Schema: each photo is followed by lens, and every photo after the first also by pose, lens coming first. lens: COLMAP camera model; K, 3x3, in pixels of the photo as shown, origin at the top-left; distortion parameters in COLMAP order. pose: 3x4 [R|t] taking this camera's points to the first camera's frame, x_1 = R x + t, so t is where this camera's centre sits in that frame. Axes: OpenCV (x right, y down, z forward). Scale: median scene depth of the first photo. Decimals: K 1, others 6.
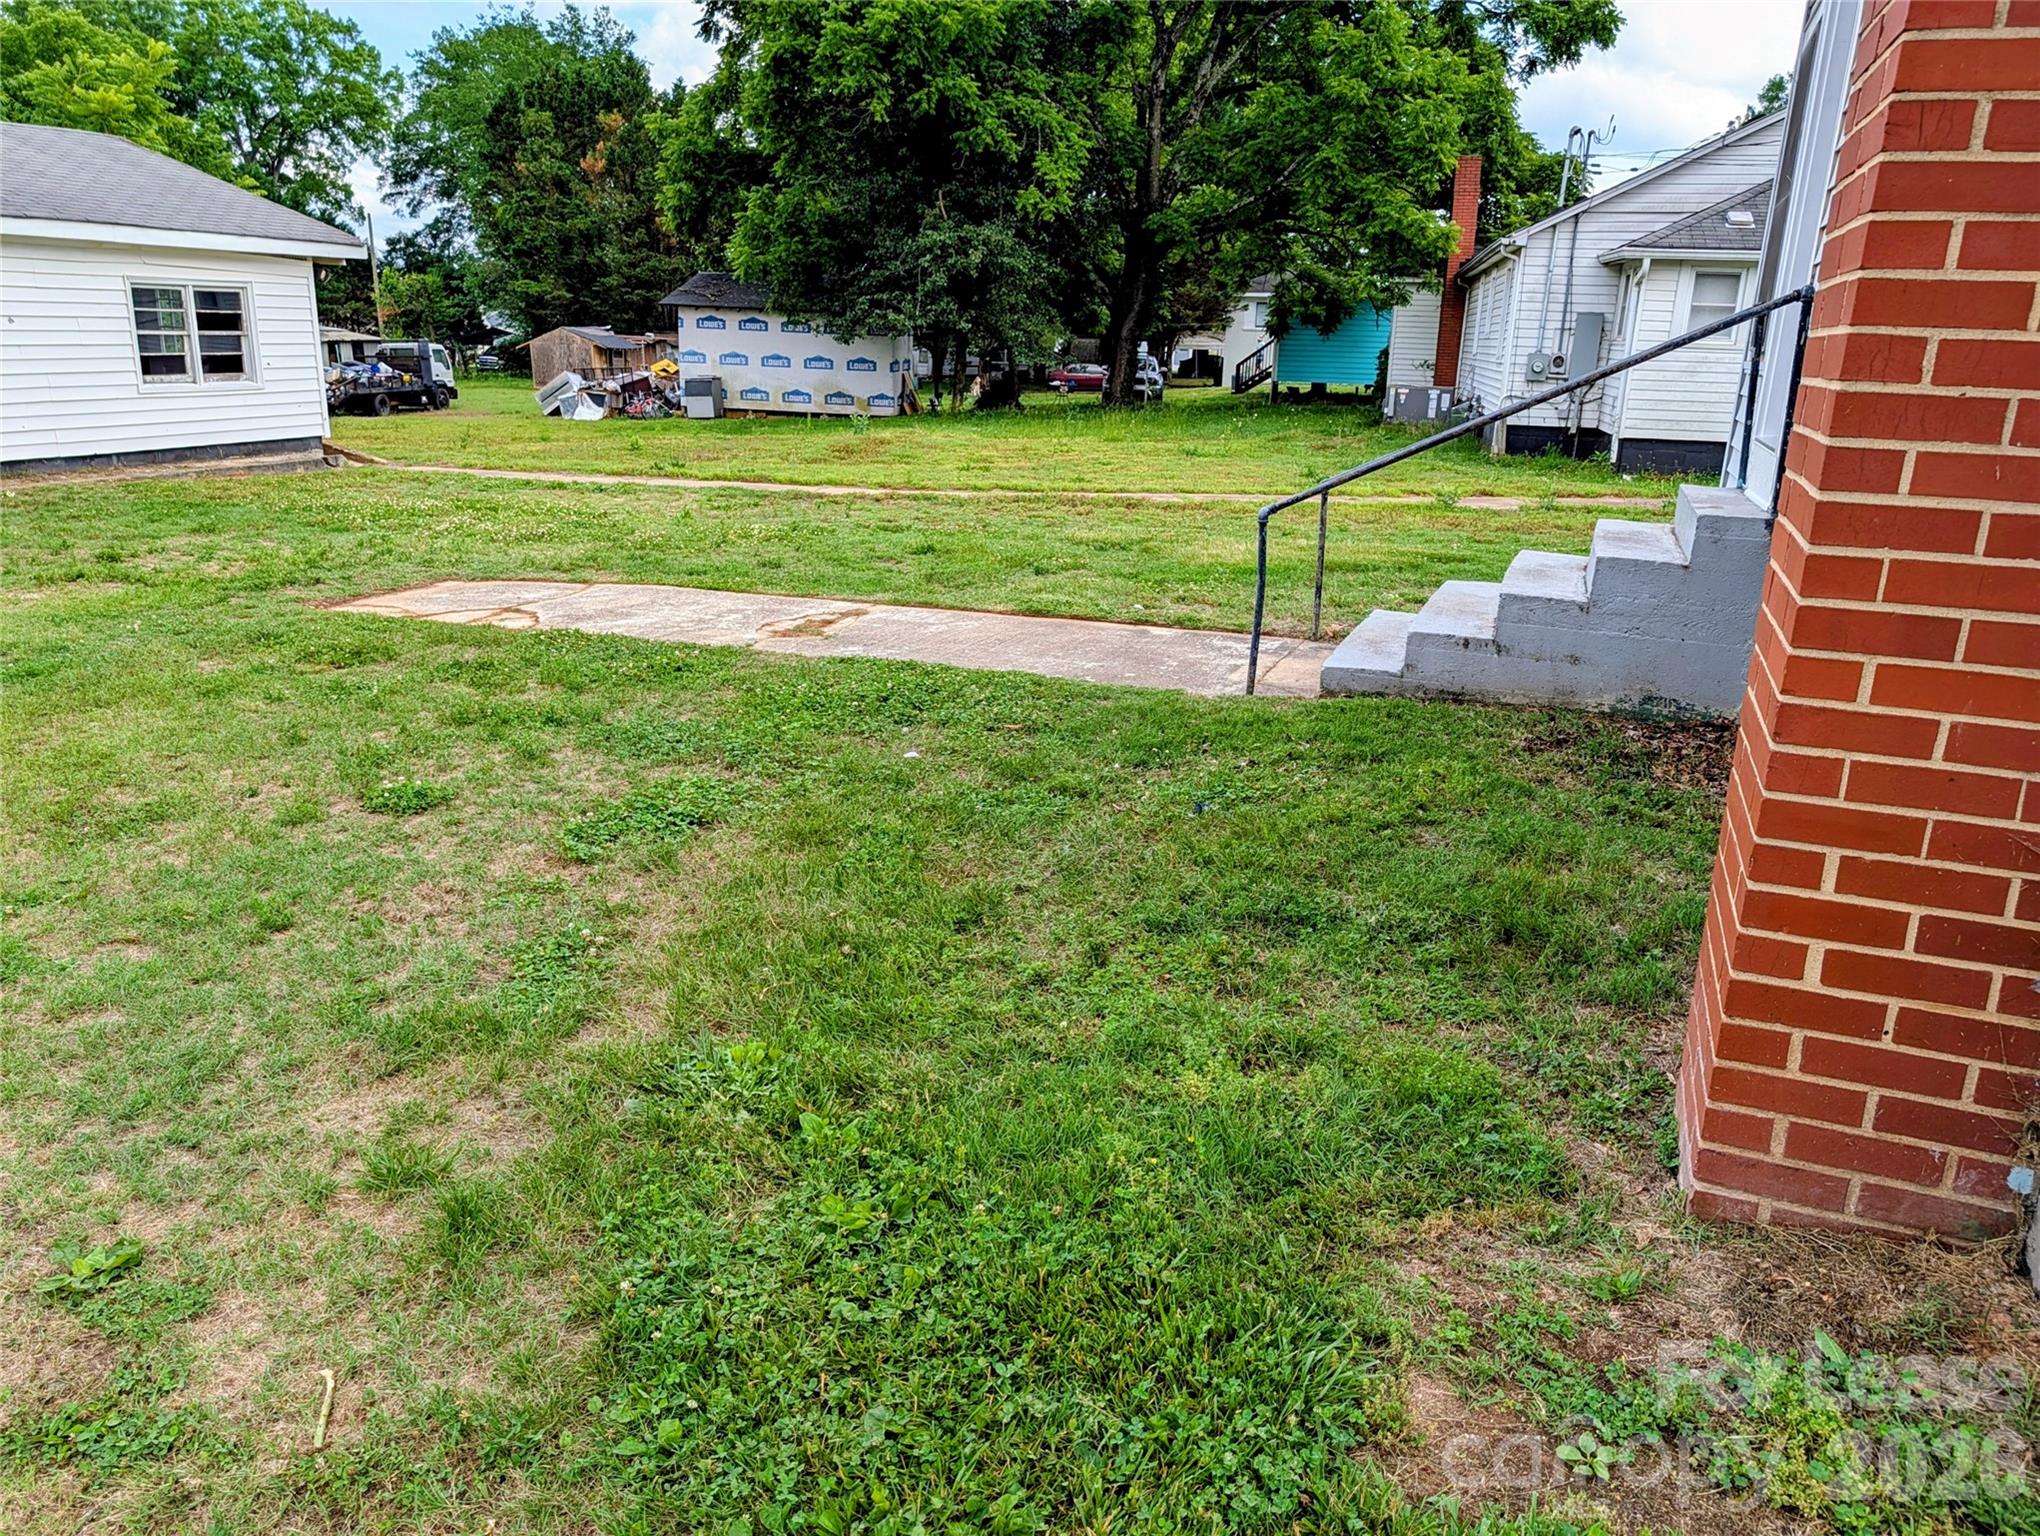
lens RADIAL K [[1448.5, 0, 1021.0], [0, 1448.5, 766.3], [0, 0, 1]] dist [0.001241, -0.006350]
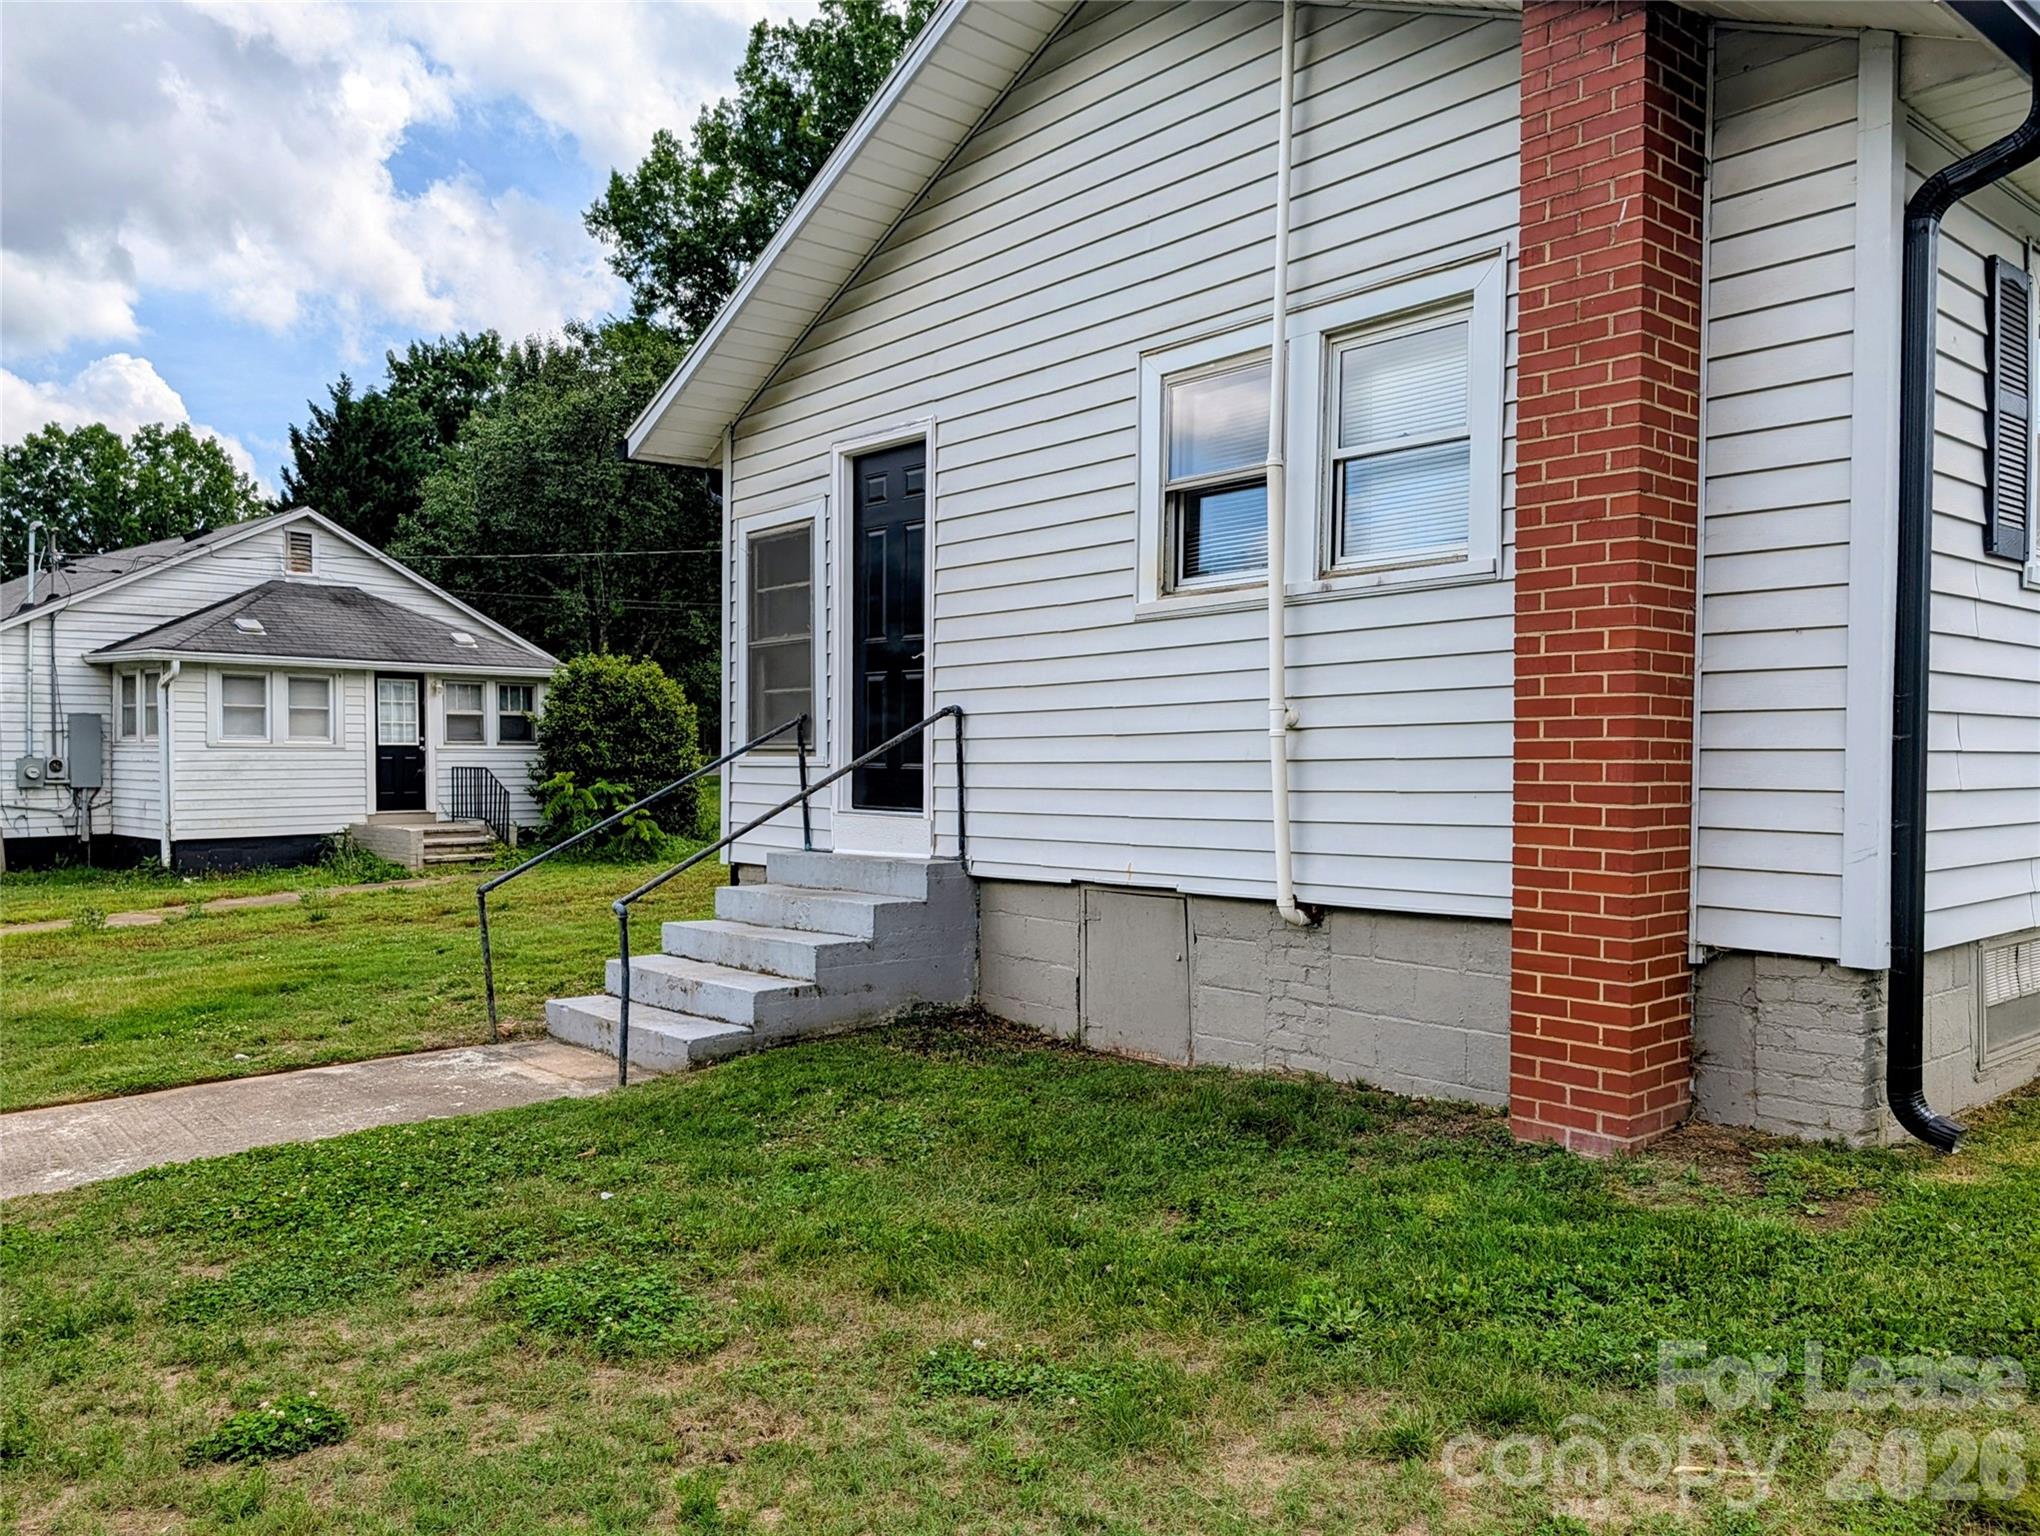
lens RADIAL K [[1448.5, 0, 1099.5], [0, 1448.5, 795.2], [0, 0, 1]] dist [0.001241, -0.006350]
pose [[0.455594, -0.055567, 0.888452, -0.153396], [0.268215, 0.960238, -0.077483, -0.020026], [-0.848820, 0.273597, 0.452383, 0.051410]]
